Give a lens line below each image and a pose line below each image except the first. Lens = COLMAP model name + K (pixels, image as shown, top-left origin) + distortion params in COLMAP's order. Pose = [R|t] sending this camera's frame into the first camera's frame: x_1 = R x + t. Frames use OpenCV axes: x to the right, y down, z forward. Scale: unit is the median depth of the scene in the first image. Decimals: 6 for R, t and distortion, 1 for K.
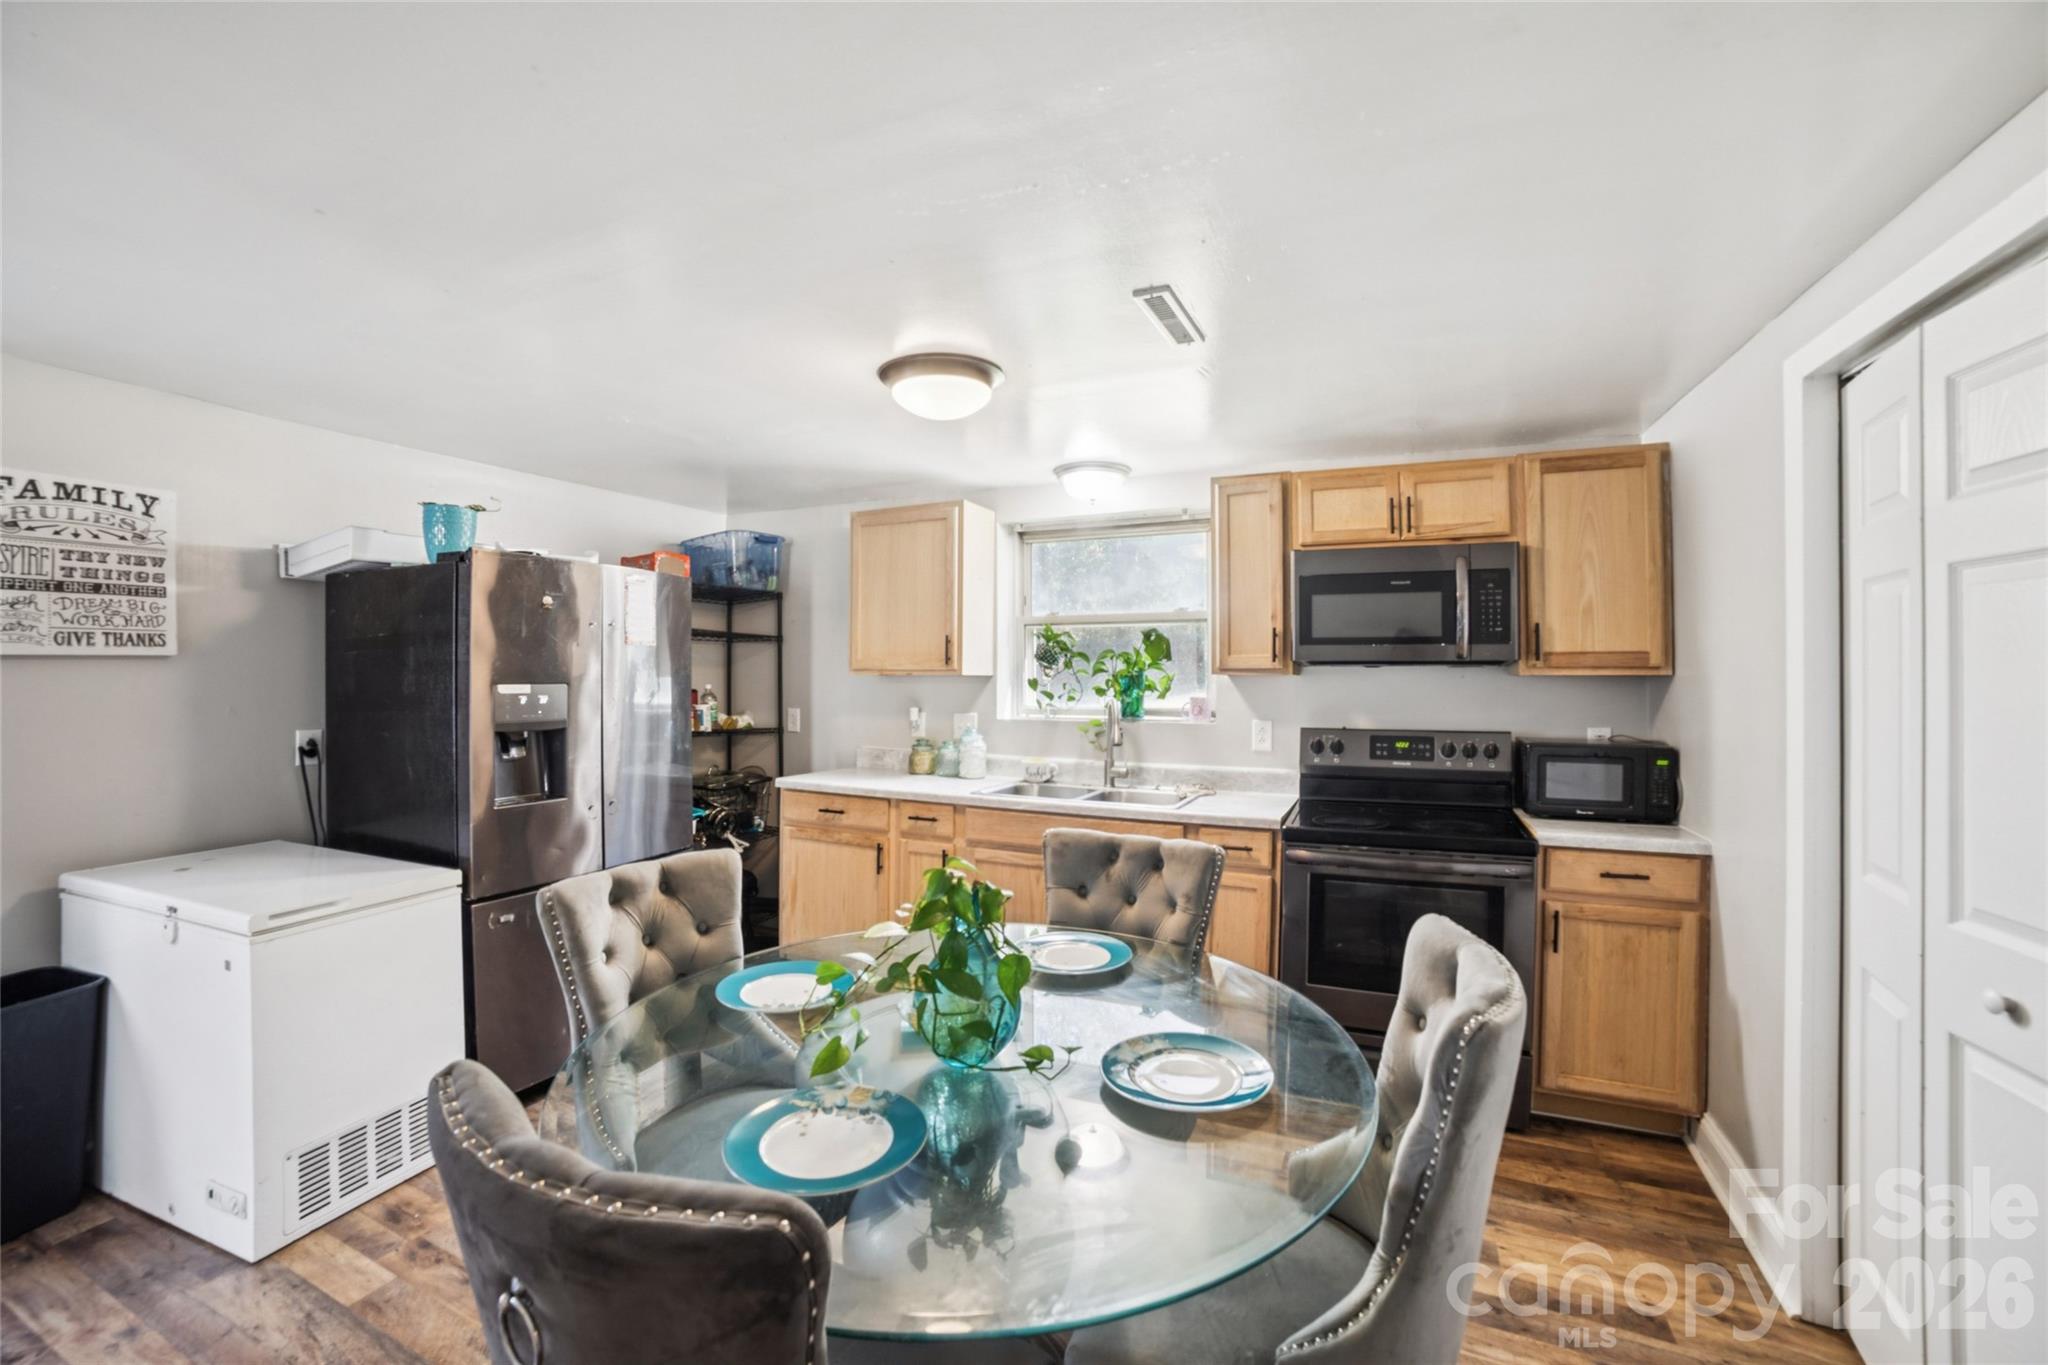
lens RADIAL K [[887.8, 0, 1012.1], [0, 887.8, 659.5], [0, 0, 1]] dist [-0.024395, 0.001166]
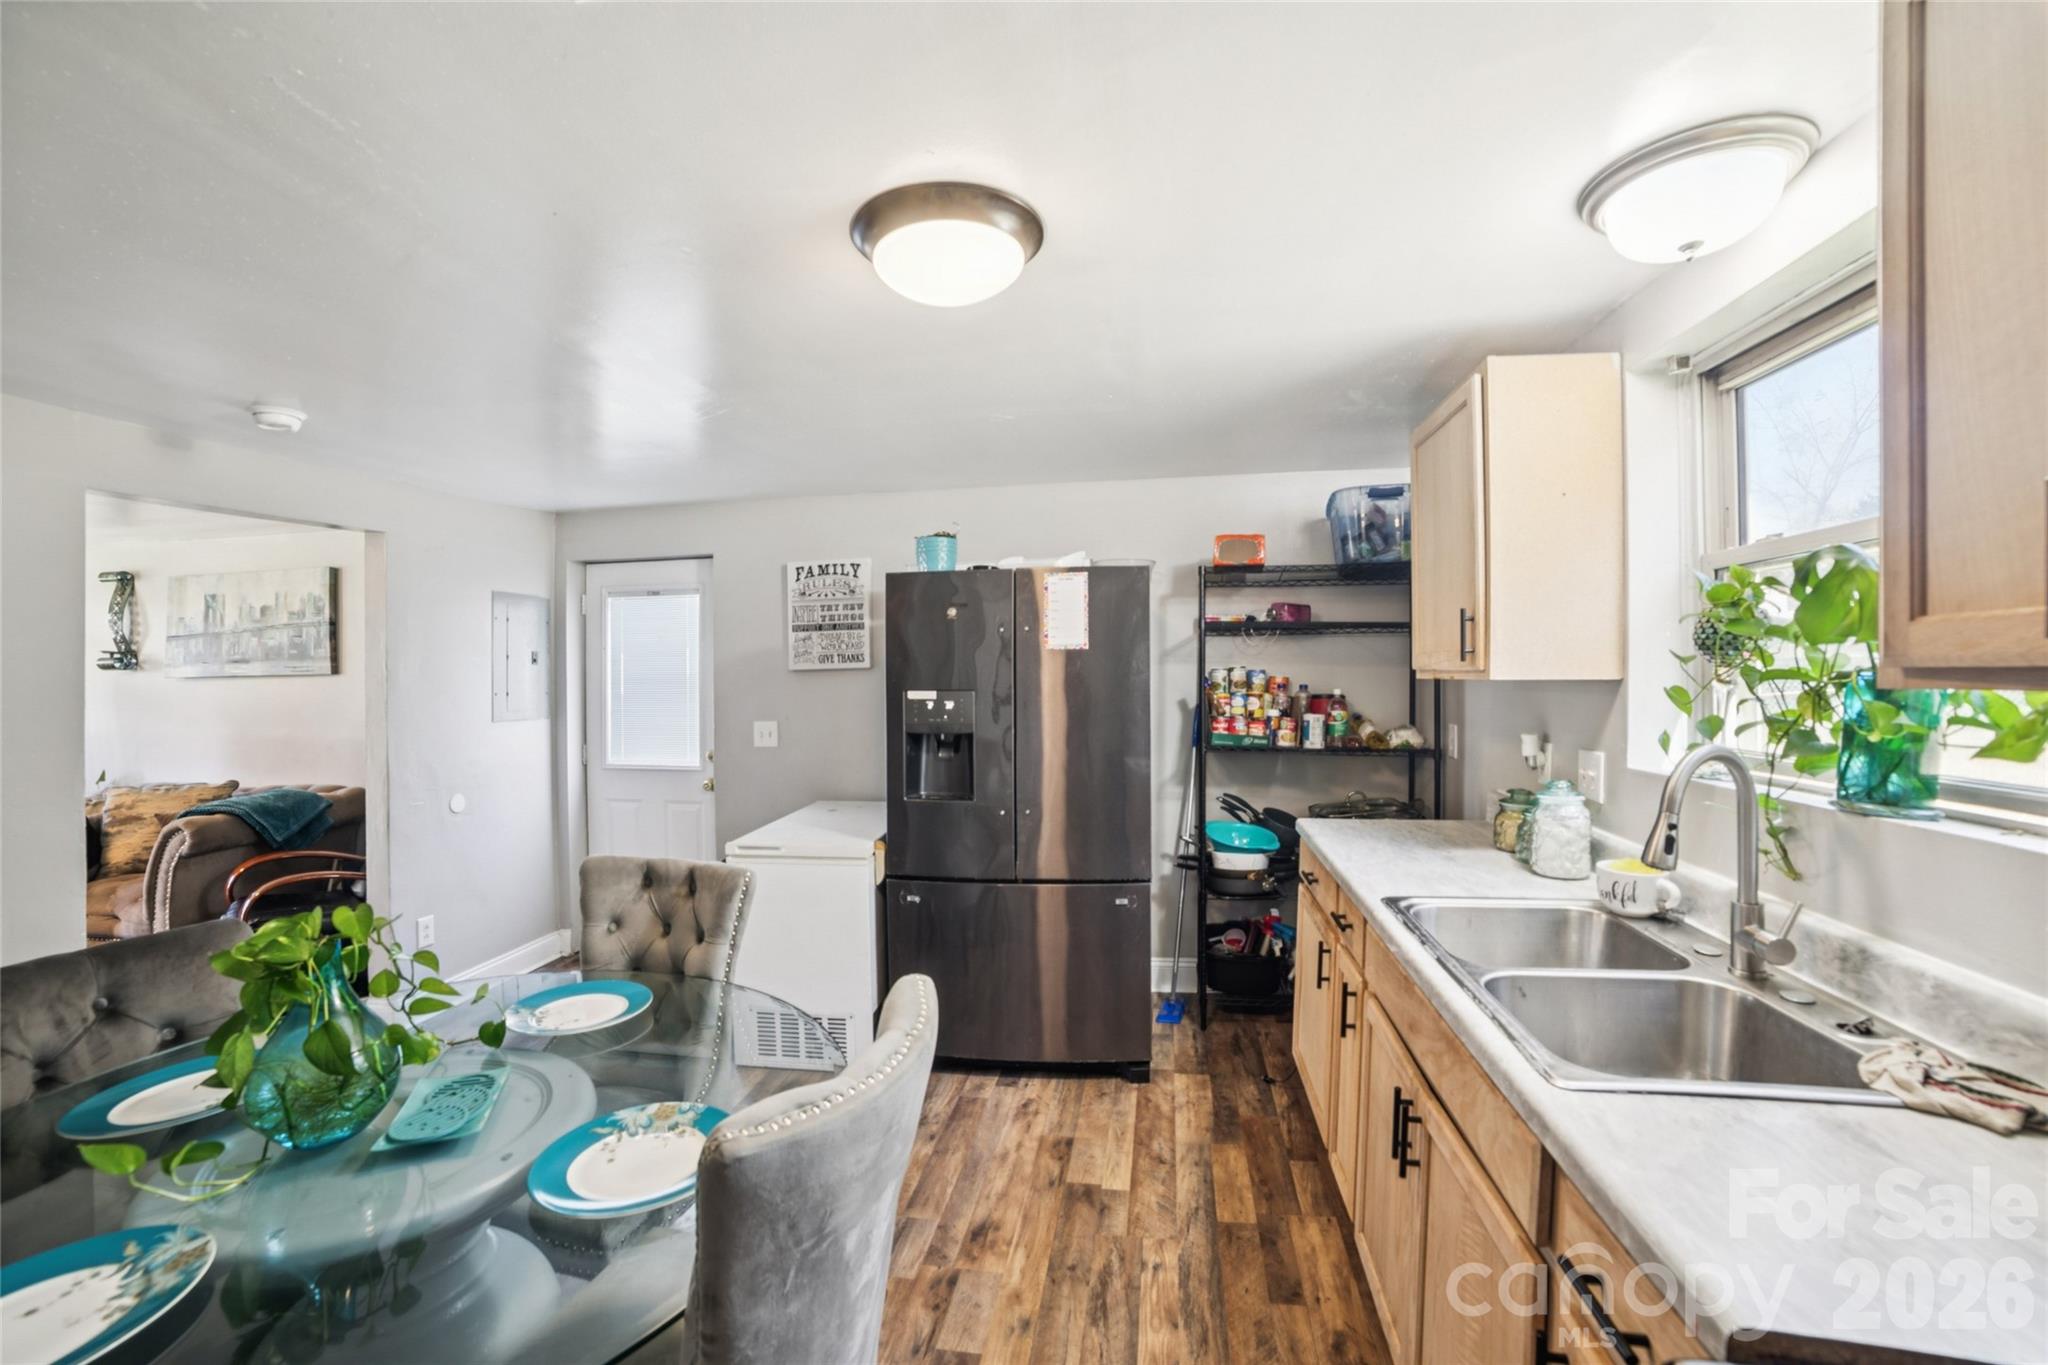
lens RADIAL K [[887.8, 0, 1031.3], [0, 887.8, 646.3], [0, 0, 1]] dist [-0.024395, 0.001166]
pose [[0.249506, -0.030575, -0.967891, 0.516266], [0.027708, 0.999318, -0.024425, 0.002884], [0.967977, -0.020724, 0.250183, 0.785990]]
